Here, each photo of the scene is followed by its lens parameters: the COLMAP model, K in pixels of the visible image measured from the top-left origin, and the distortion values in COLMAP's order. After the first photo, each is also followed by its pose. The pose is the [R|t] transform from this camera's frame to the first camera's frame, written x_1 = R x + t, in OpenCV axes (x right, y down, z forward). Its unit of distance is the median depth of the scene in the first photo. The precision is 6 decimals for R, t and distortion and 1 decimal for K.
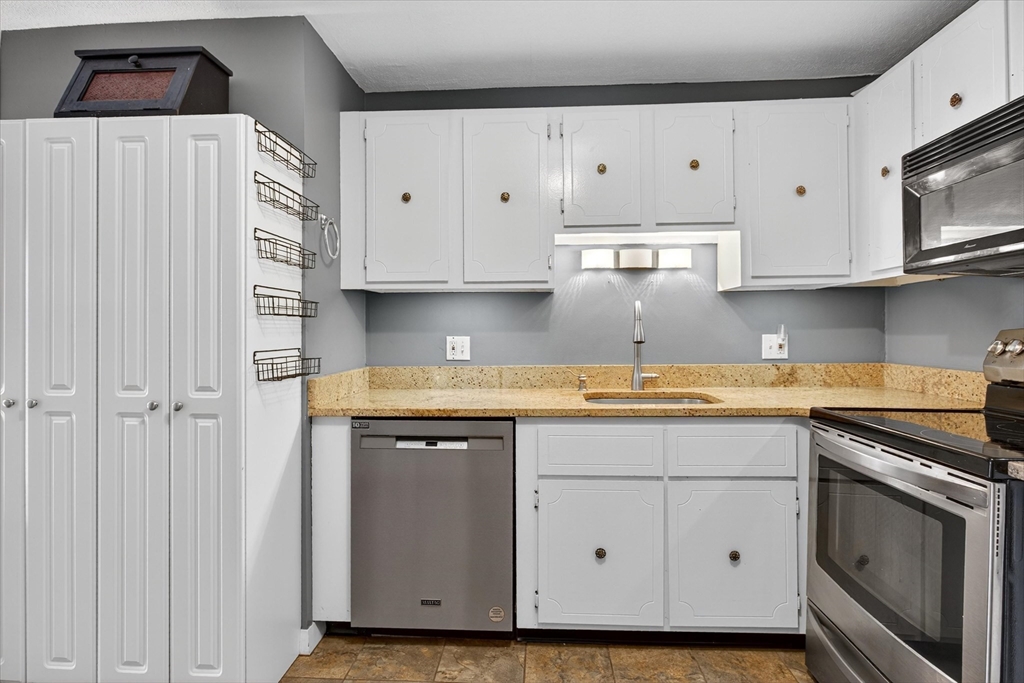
lens RADIAL K [[542.2, 0, 512.5], [0, 542.2, 331.8], [0, 0, 1]] dist [-0.011855, 0.001983]
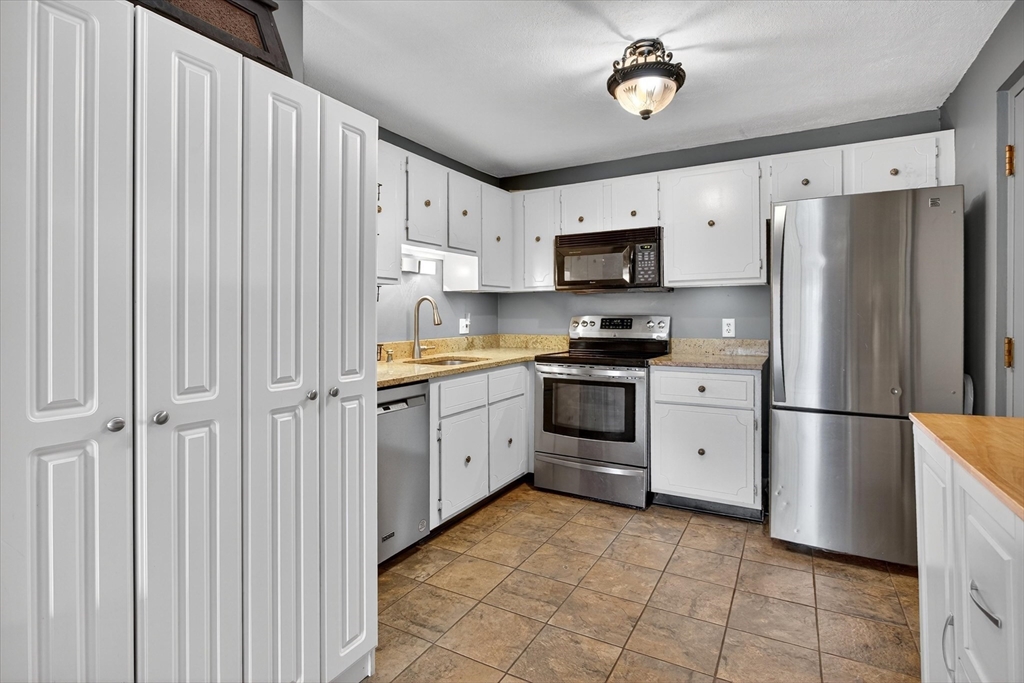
lens RADIAL K [[503.7, 0, 512.4], [0, 503.7, 319.2], [0, 0, 1]] dist [-0.017529, 0.005028]
pose [[0.439241, -0.002894, 0.898365, -1.055136], [-0.000294, 0.999994, 0.003365, 0.000465], [-0.898369, -0.001742, 0.439237, 0.243452]]
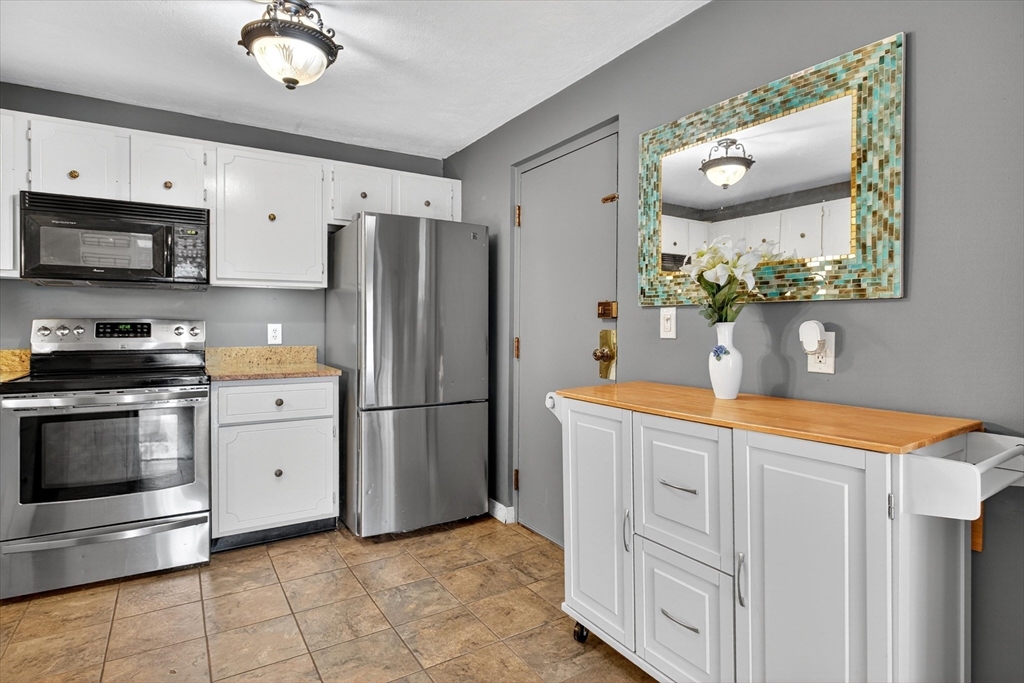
lens RADIAL K [[542.2, 0, 530.5], [0, 542.2, 326.8], [0, 0, 1]] dist [-0.011855, 0.001983]
pose [[-0.593063, -0.004836, 0.805142, -1.018815], [-0.005248, 0.999984, 0.002140, 0.005331], [-0.805139, -0.002957, -0.593079, 0.694299]]
